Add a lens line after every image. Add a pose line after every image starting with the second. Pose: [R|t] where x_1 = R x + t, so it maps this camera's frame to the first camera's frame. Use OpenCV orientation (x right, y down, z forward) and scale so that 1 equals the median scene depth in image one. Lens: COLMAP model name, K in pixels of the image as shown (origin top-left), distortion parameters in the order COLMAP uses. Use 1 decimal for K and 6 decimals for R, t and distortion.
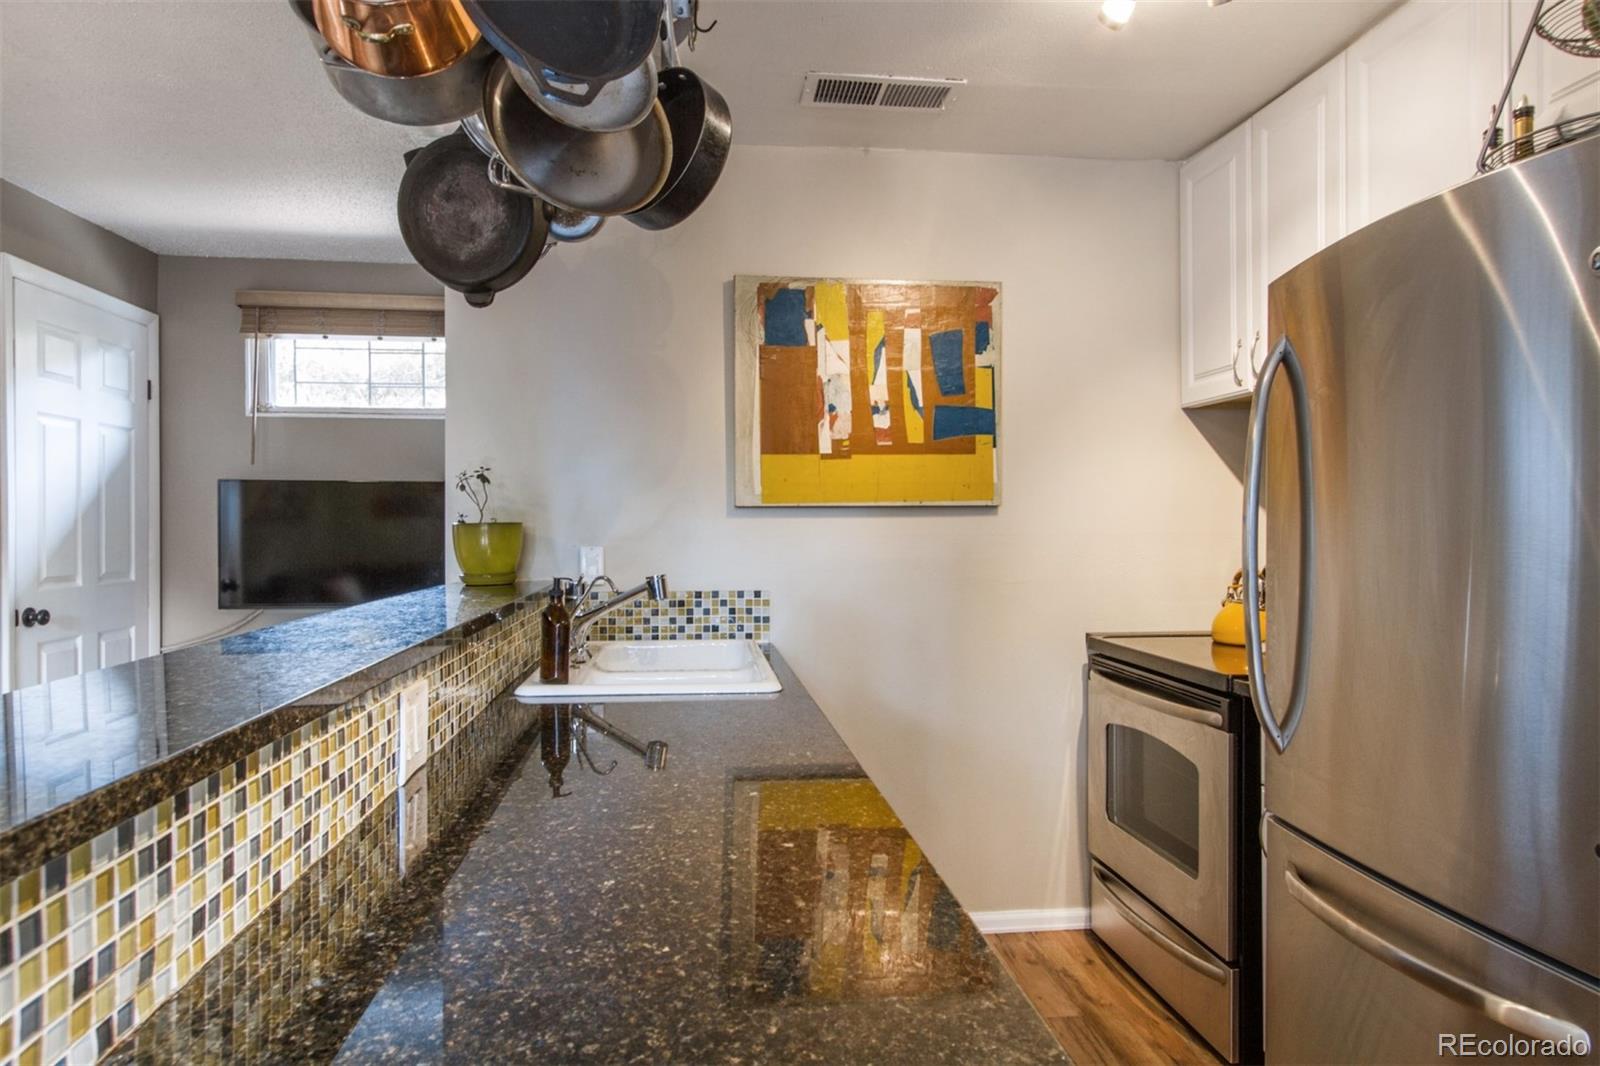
lens RADIAL K [[980.3, 0, 796.6], [0, 980.3, 549.3], [0, 0, 1]] dist [-0.001021, -0.002006]
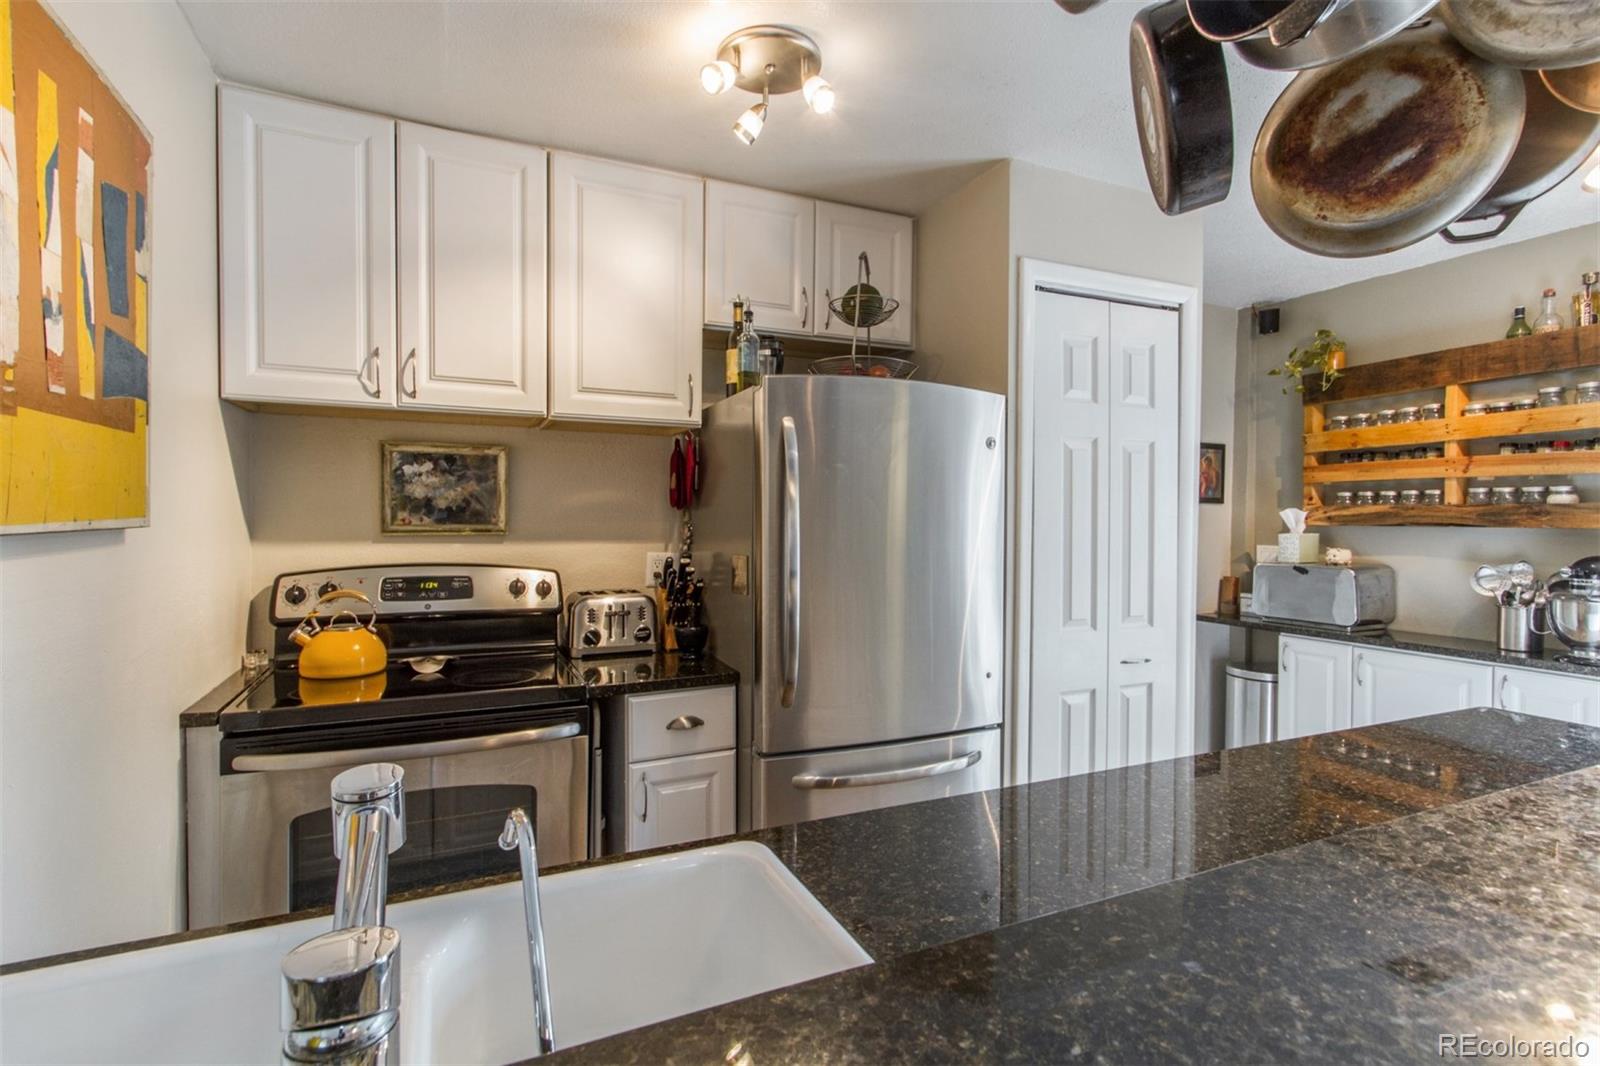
lens RADIAL K [[762.6, 0, 811.5], [0, 762.6, 524.8], [0, 0, 1]] dist [0.004222, 0.000182]
pose [[-0.325949, -0.011670, 0.945315, -0.350471], [0.014721, 0.999740, 0.017418, -0.048573], [-0.945273, 0.019593, -0.325693, 0.799207]]
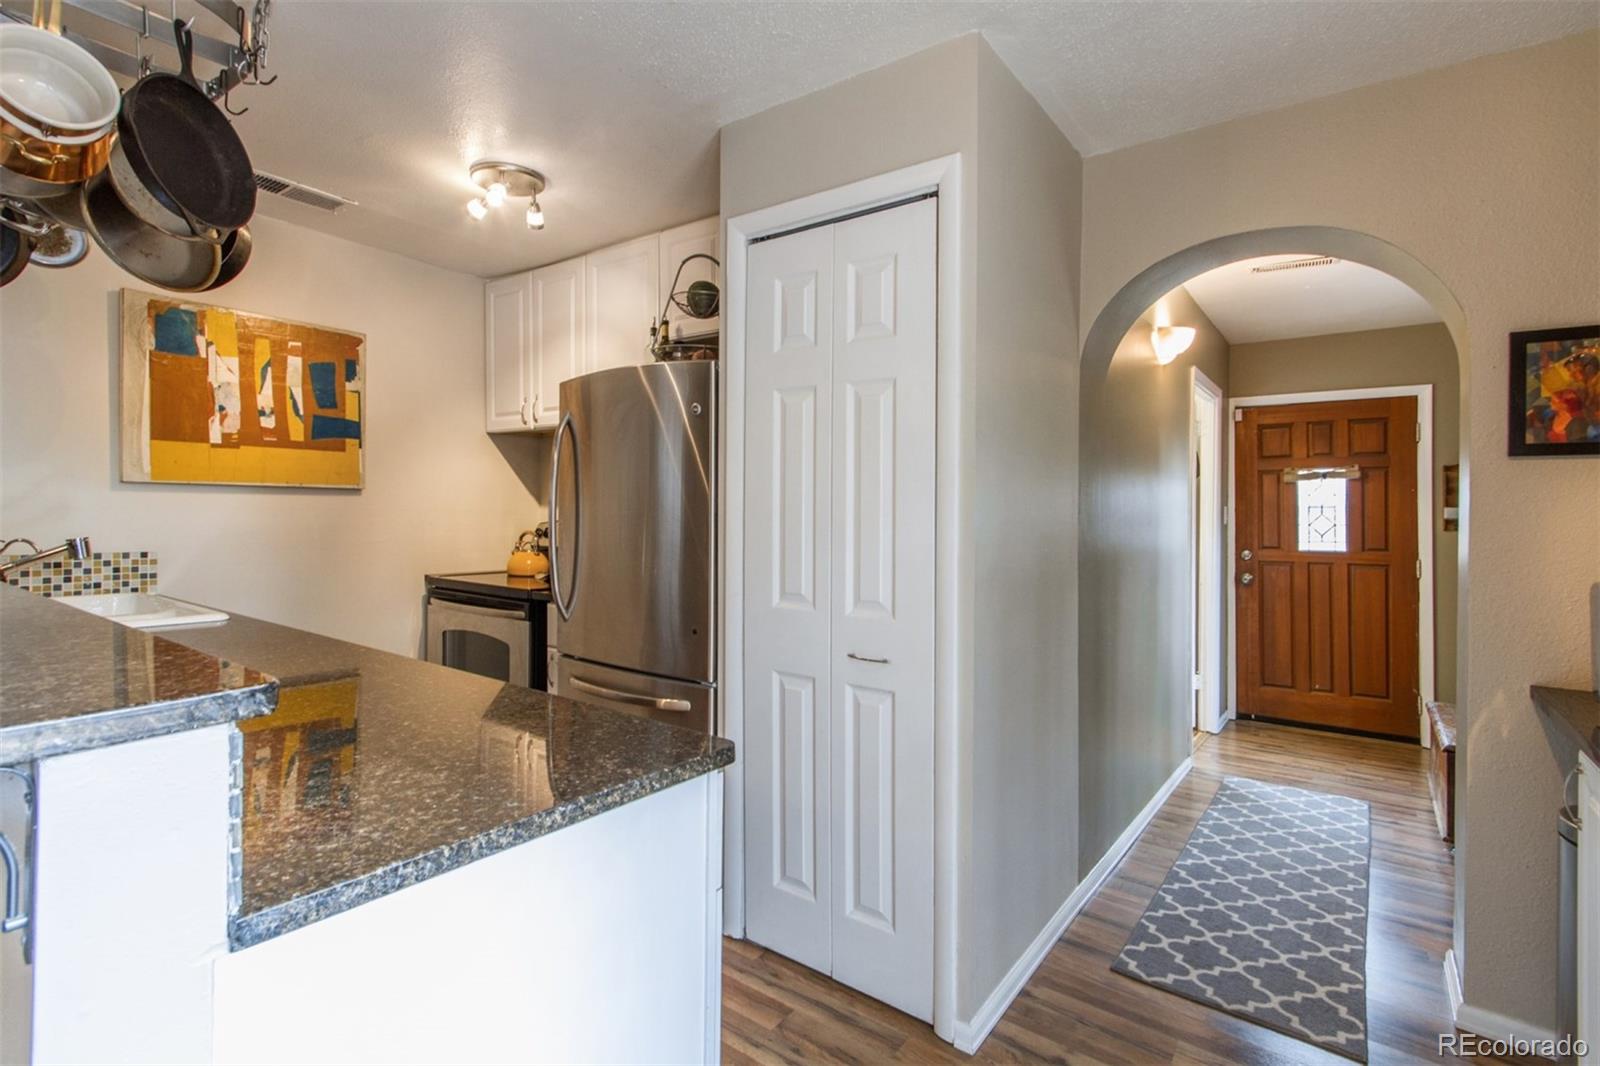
lens RADIAL K [[762.6, 0, 811.5], [0, 762.6, 524.8], [0, 0, 1]] dist [0.004222, 0.000182]
pose [[0.660041, 0.001233, 0.751228, -0.206546], [-0.003200, 0.999994, 0.001170, 0.004936], [-0.751223, -0.003176, 0.660041, -0.241212]]
